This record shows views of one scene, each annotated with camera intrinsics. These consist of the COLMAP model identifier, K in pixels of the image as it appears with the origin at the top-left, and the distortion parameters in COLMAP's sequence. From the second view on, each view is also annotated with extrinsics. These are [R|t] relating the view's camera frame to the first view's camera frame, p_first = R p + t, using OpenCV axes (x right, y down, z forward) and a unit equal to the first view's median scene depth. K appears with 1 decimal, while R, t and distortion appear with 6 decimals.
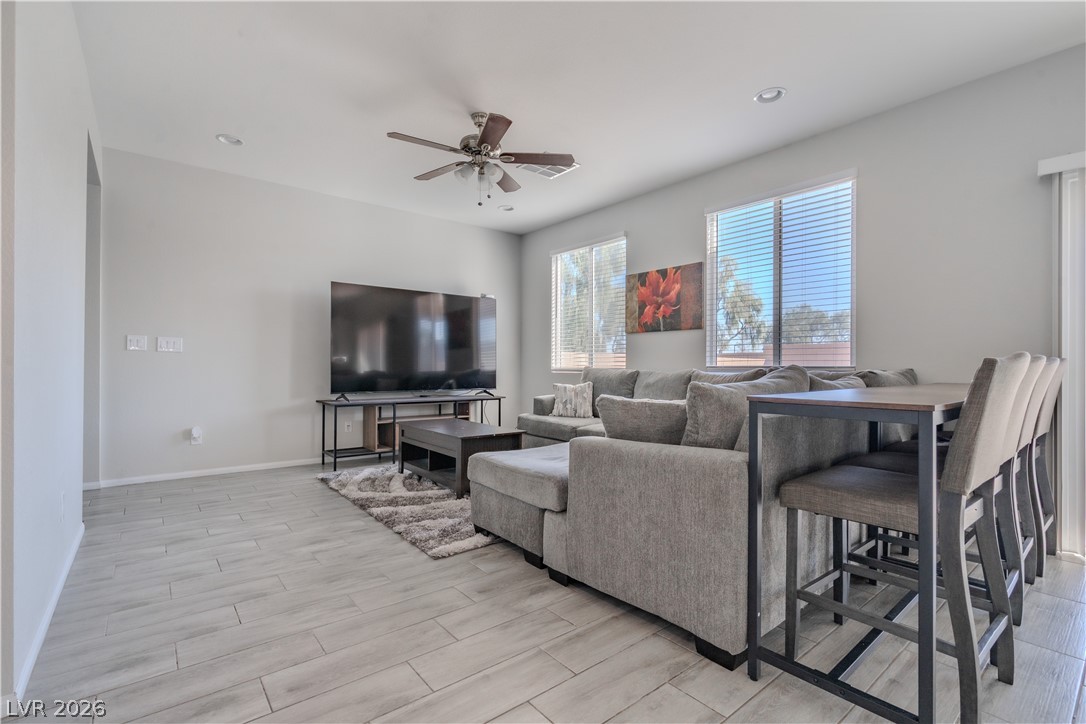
lens RADIAL K [[489.6, 0, 535.5], [0, 489.6, 365.0], [0, 0, 1]] dist [0.001110, 0.000714]
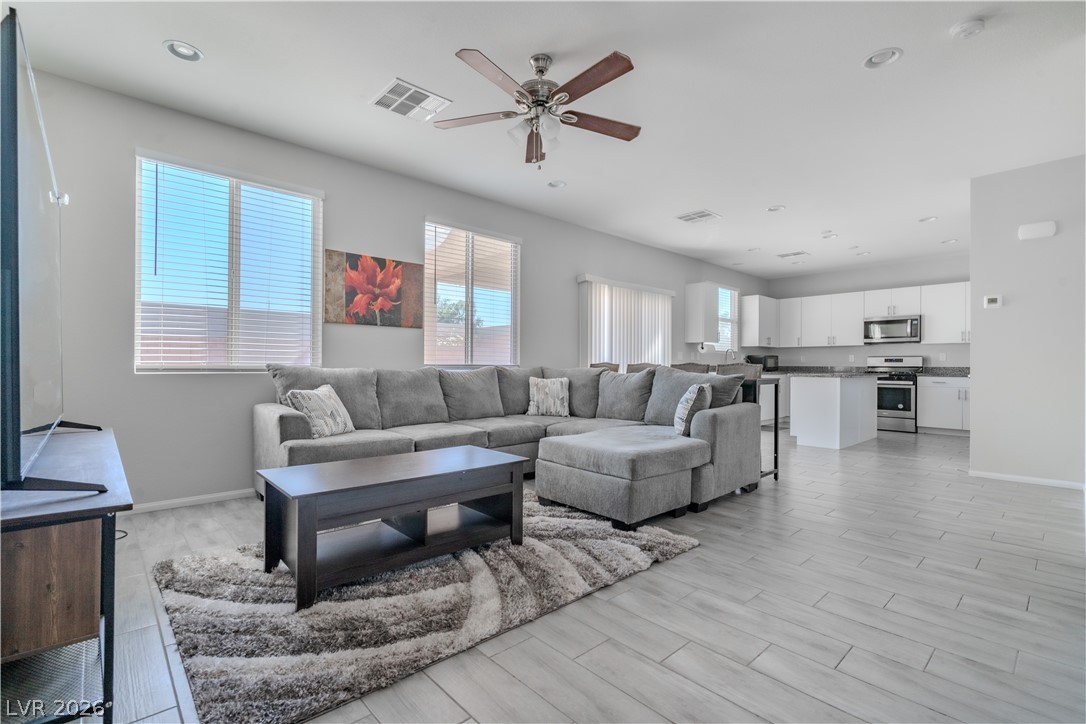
lens RADIAL K [[489.6, 0, 535.5], [0, 489.6, 365.0], [0, 0, 1]] dist [0.001110, 0.000714]
pose [[-0.060990, -0.006718, 0.998116, -0.689179], [-0.006960, 0.999956, 0.006305, -0.003227], [-0.998114, -0.006562, -0.061034, 0.779824]]
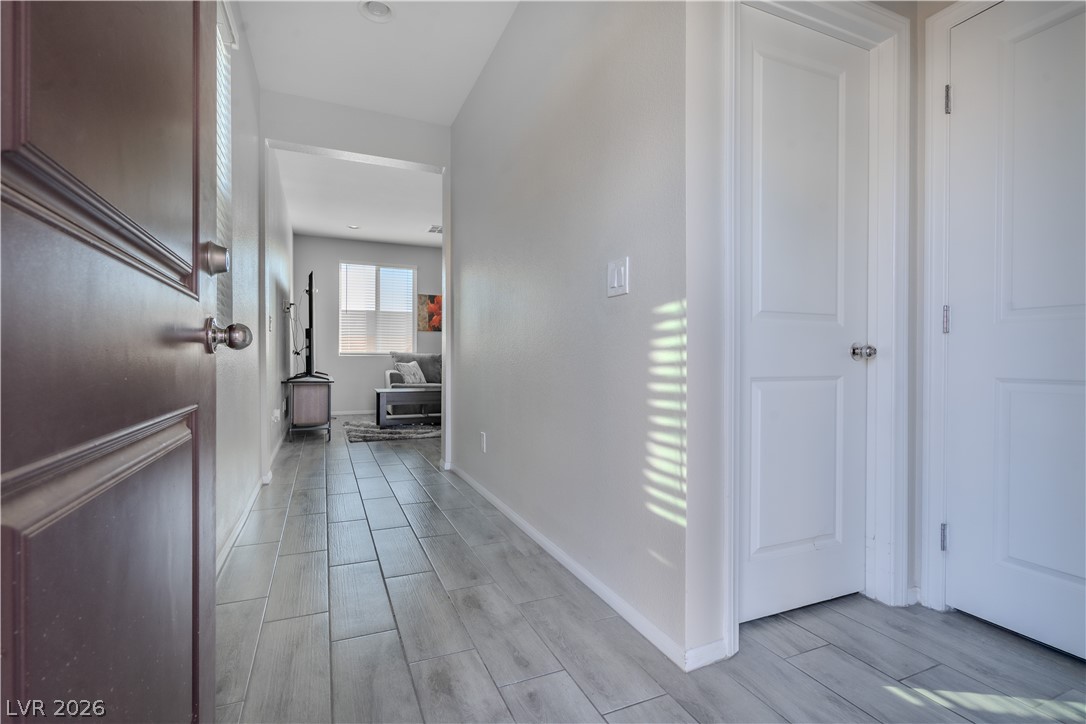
lens RADIAL K [[515.8, 0, 543.0], [0, 515.8, 362.0], [0, 0, 1]] dist [0.004543, 0.001074]
pose [[0.269630, -0.013532, 0.962869, -1.453875], [-0.000442, 0.999899, 0.014176, 0.014317], [-0.962964, -0.004248, 0.269597, 0.172909]]
